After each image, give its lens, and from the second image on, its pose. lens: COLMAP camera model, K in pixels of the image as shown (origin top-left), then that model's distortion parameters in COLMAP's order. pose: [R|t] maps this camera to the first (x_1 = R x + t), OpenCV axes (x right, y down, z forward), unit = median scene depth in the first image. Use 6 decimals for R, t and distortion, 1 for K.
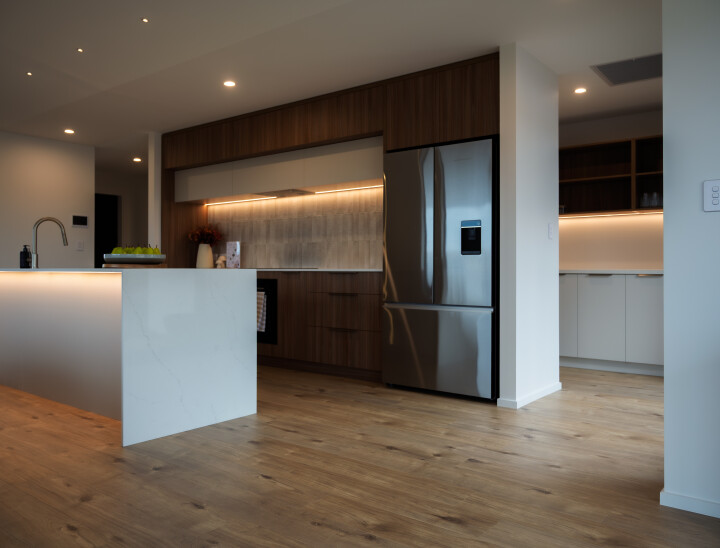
lens RADIAL K [[585.6, 0, 359.9], [0, 585.6, 259.9], [0, 0, 1]] dist [-0.008311, -0.001768]
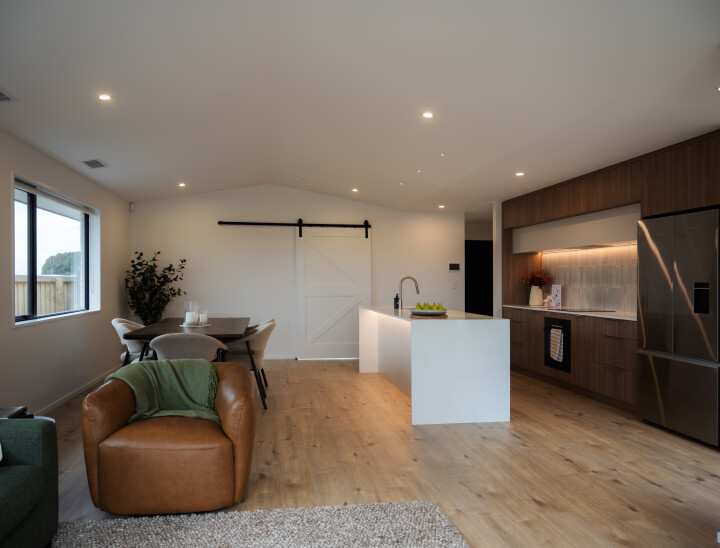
lens RADIAL K [[565.3, 0, 360.0], [0, 565.3, 274.0], [0, 0, 1]] dist [-0.000587, -0.000094]
pose [[0.733016, -0.004051, -0.680199, 0.372911], [0.006747, 0.999976, 0.001315, -0.075015], [0.680177, -0.005553, 0.733026, -0.187811]]
